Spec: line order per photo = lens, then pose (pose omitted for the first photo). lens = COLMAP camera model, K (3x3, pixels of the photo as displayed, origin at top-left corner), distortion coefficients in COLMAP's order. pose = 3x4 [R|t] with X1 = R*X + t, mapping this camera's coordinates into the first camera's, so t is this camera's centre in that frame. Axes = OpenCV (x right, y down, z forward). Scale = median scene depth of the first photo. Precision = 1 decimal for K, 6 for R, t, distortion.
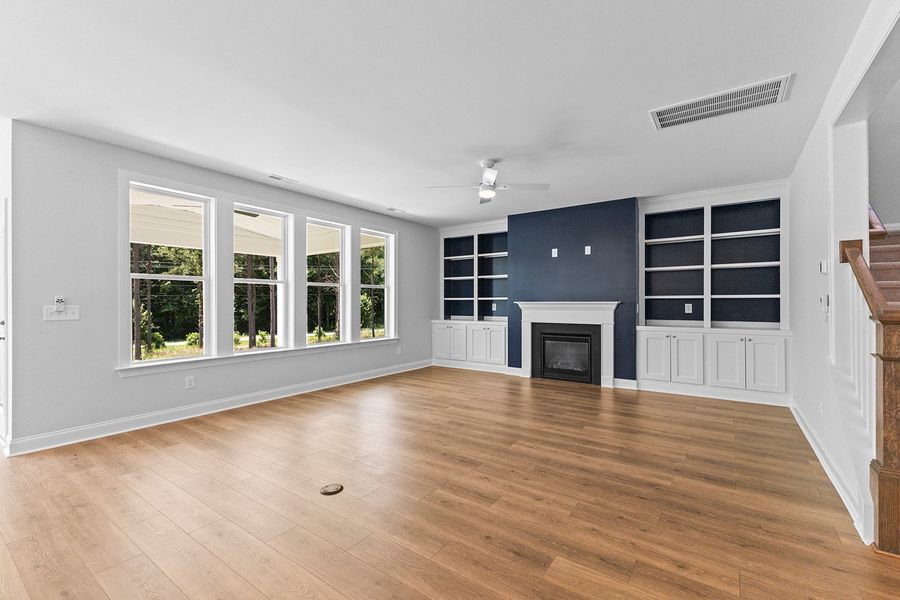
lens RADIAL K [[393.3, 0, 452.3], [0, 393.3, 297.8], [0, 0, 1]] dist [0.016436, -0.004019]
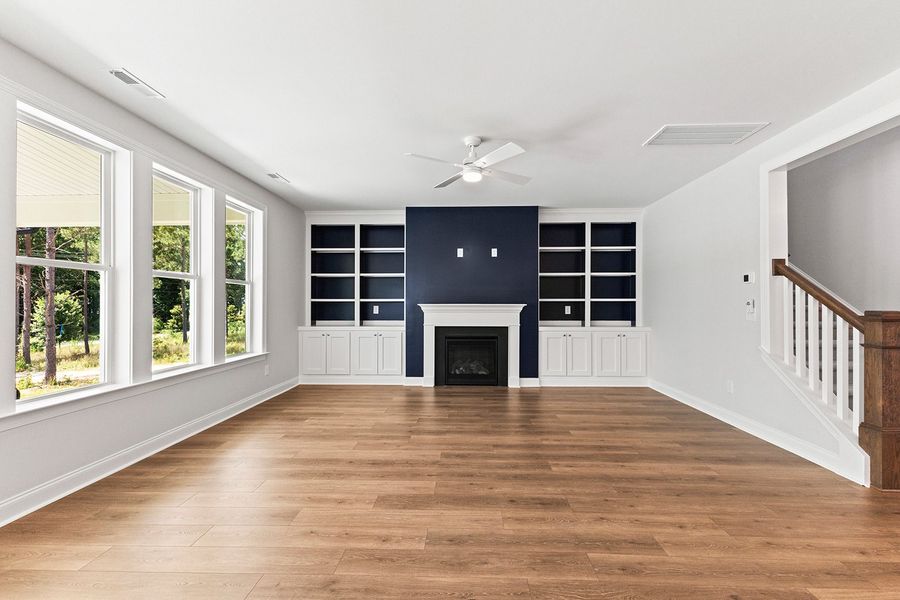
lens RADIAL K [[393.3, 0, 455.5], [0, 393.3, 300.2], [0, 0, 1]] dist [0.016436, -0.004019]
pose [[0.834019, 0.007932, 0.551678, -0.335586], [-0.008276, 0.999964, -0.001865, 0.003313], [-0.551673, -0.003010, 0.834055, 0.257606]]
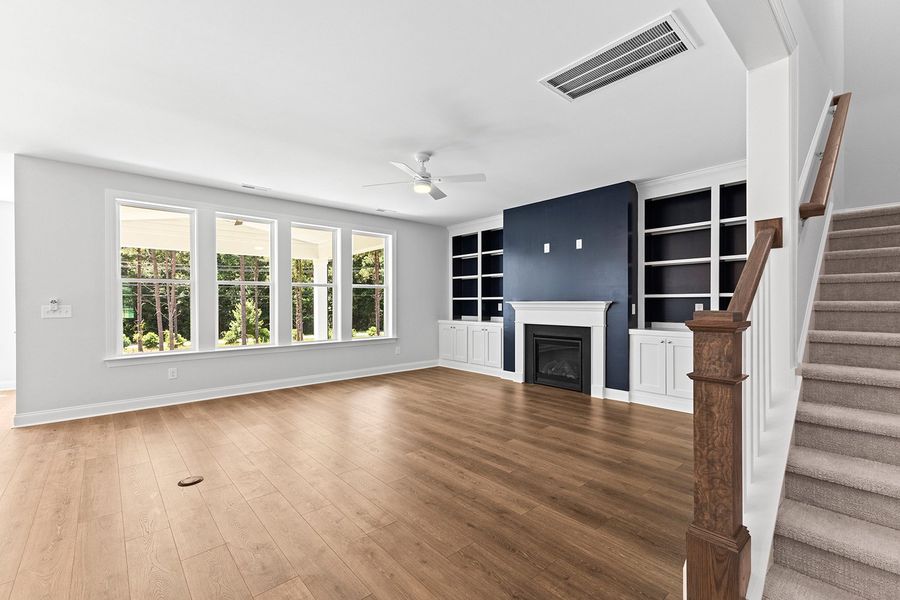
lens RADIAL K [[393.3, 0, 452.9], [0, 393.3, 298.8], [0, 0, 1]] dist [0.016436, -0.004019]
pose [[0.973910, -0.003385, -0.226909, 0.311043], [0.004089, 0.999988, 0.002631, 0.000692], [0.226897, -0.003490, 0.973912, 0.068264]]
